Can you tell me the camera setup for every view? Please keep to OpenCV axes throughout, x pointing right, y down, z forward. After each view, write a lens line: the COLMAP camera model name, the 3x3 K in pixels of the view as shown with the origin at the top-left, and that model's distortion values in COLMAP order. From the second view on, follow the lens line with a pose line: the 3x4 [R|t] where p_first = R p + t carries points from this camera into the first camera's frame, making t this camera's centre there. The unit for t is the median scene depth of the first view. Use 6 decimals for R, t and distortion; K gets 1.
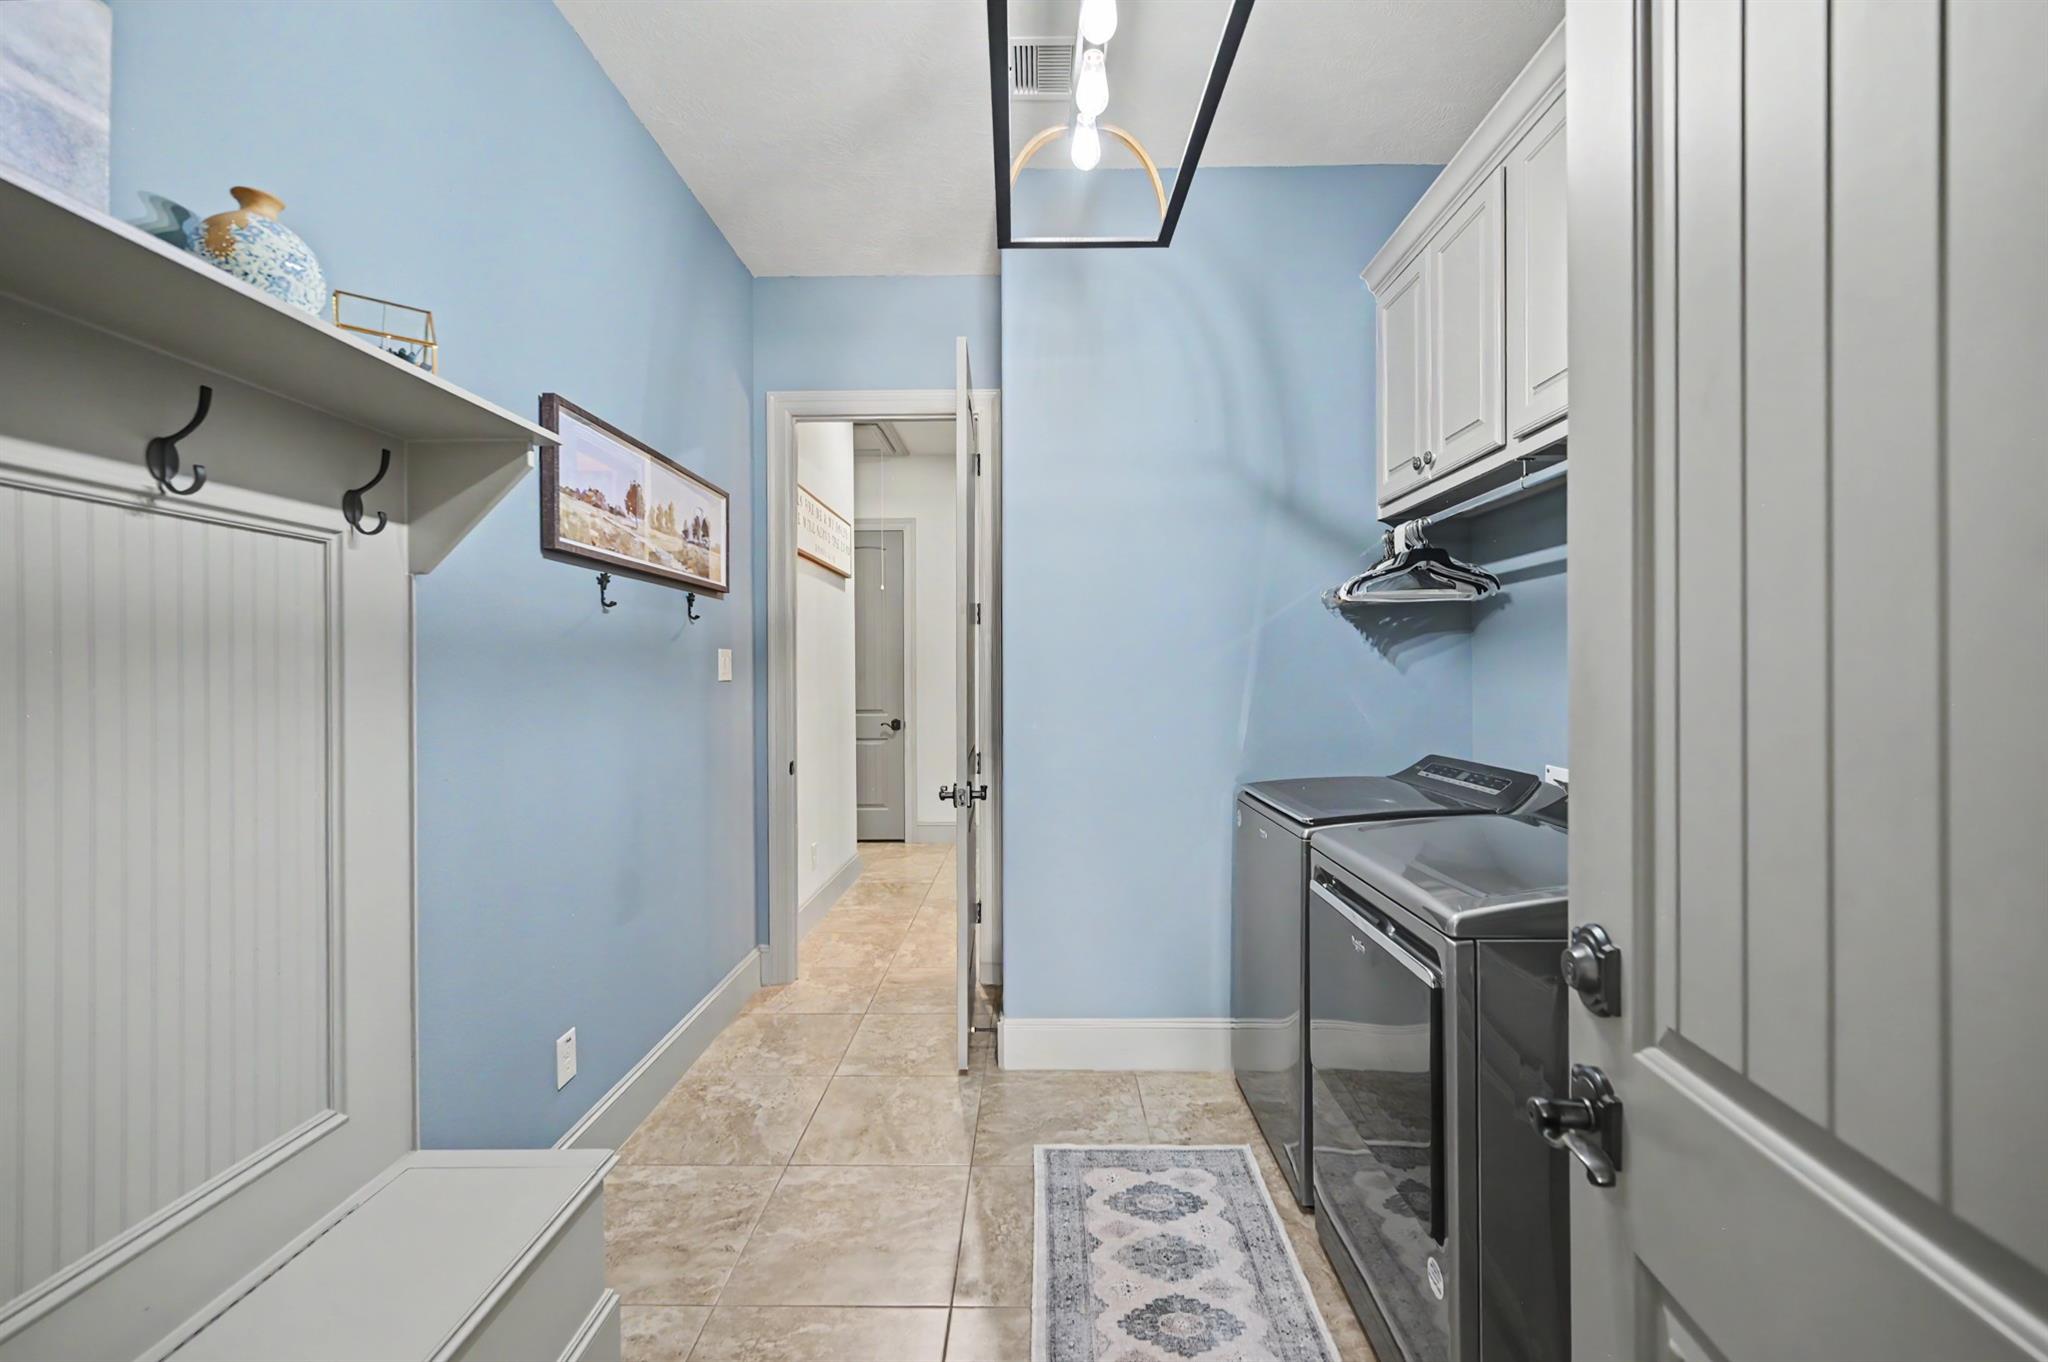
lens RADIAL K [[821.2, 0, 1022.5], [0, 821.2, 674.5], [0, 0, 1]] dist [0.003626, 0.000111]
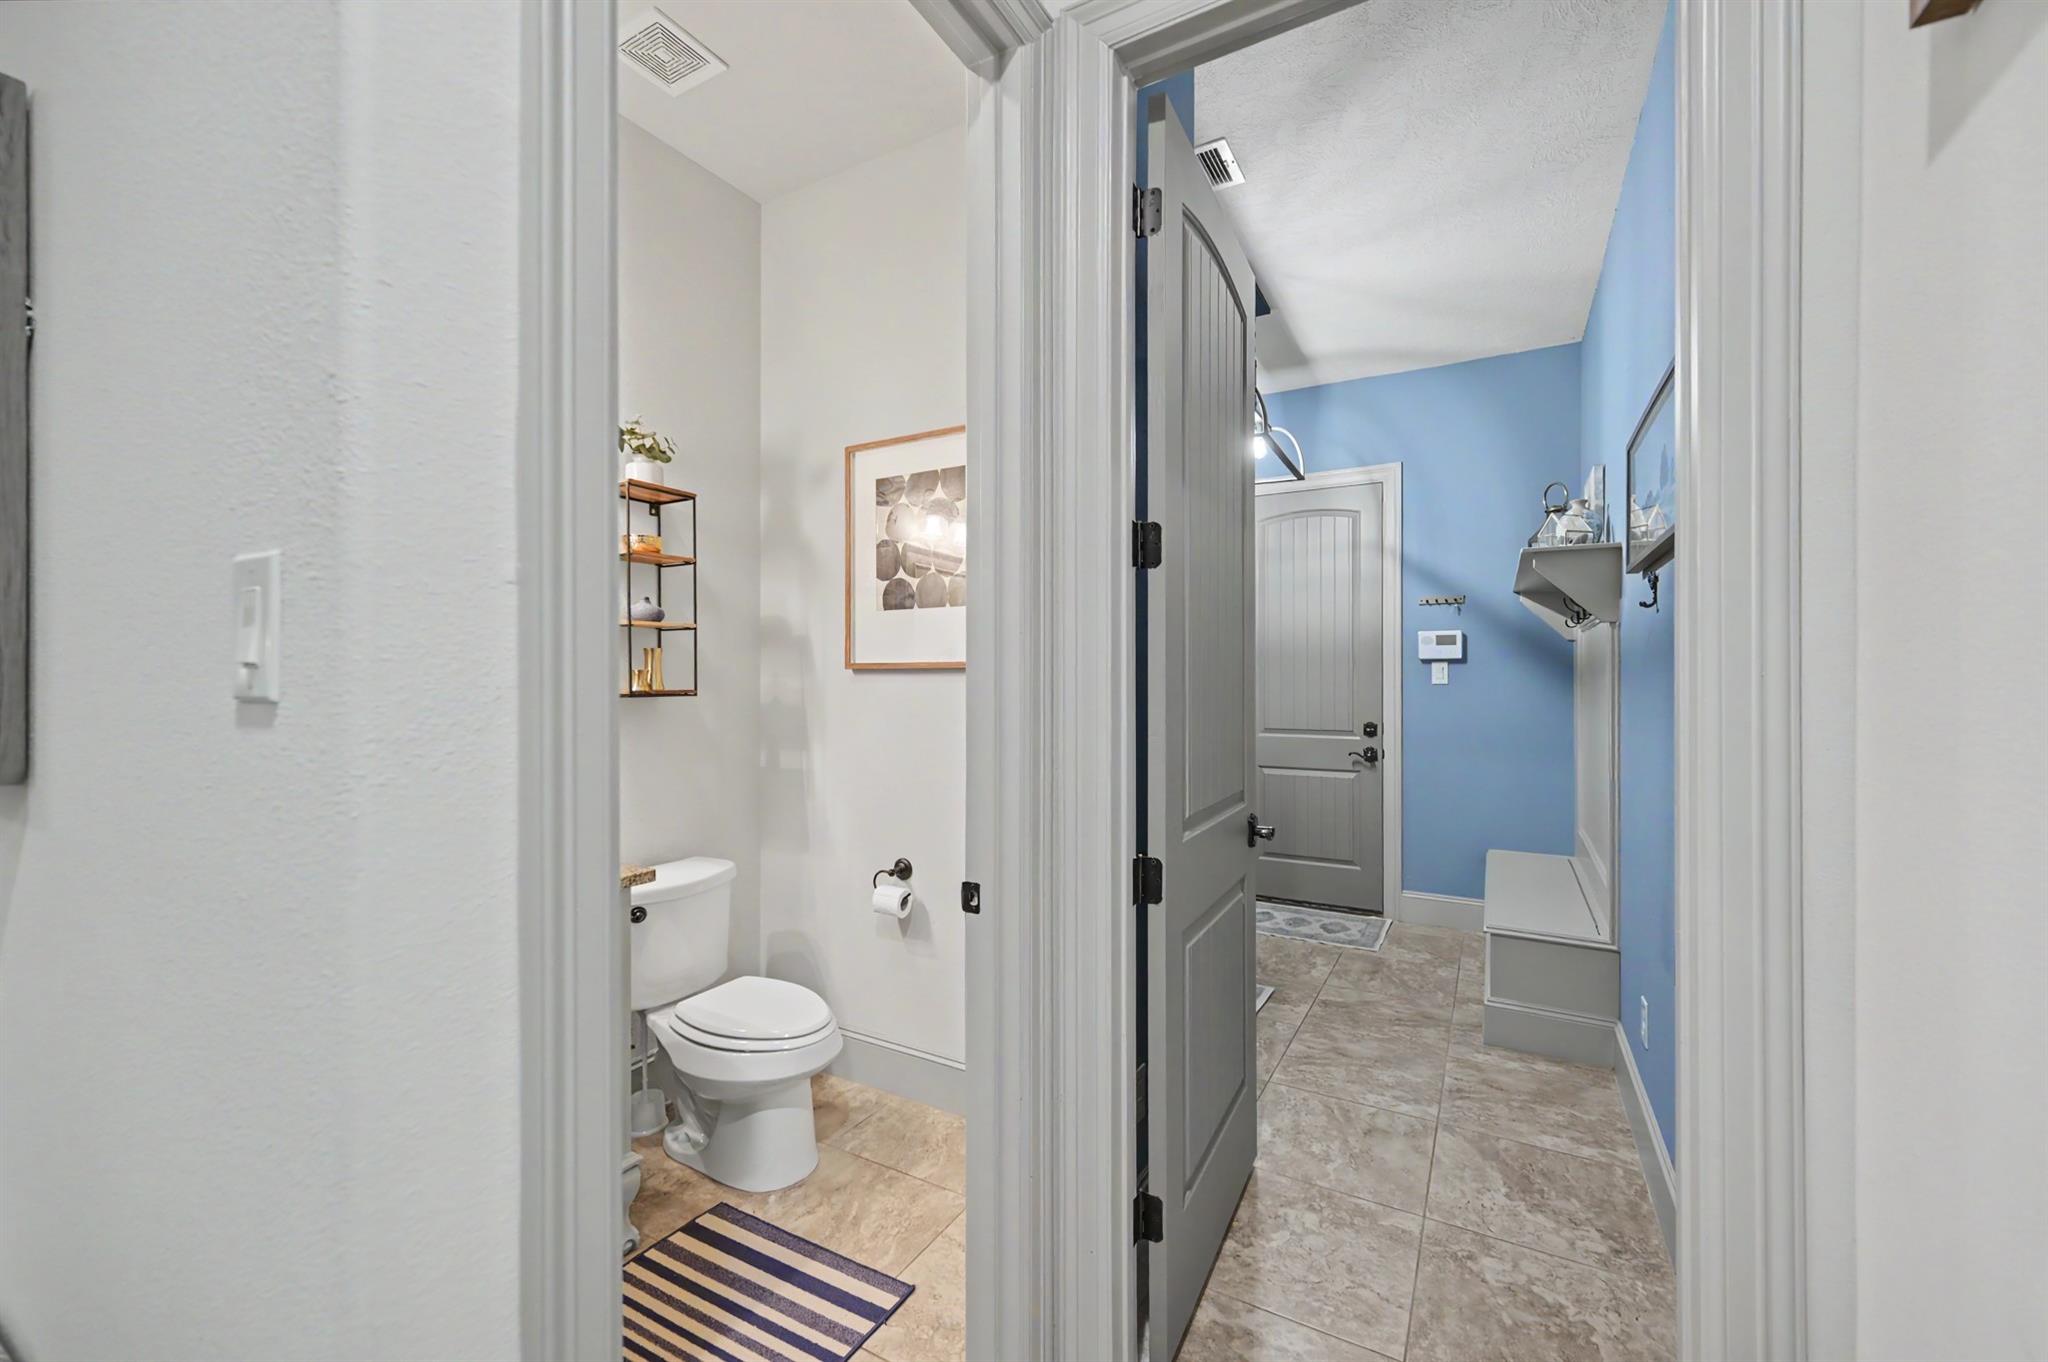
lens RADIAL K [[821.2, 0, 1025.0], [0, 821.2, 680.8], [0, 0, 1]] dist [0.003626, 0.000111]
pose [[-0.876556, 0.003742, 0.481285, -0.305907], [0.006614, 0.999969, 0.004271, -0.004983], [-0.481254, 0.006927, -0.876554, 2.040514]]
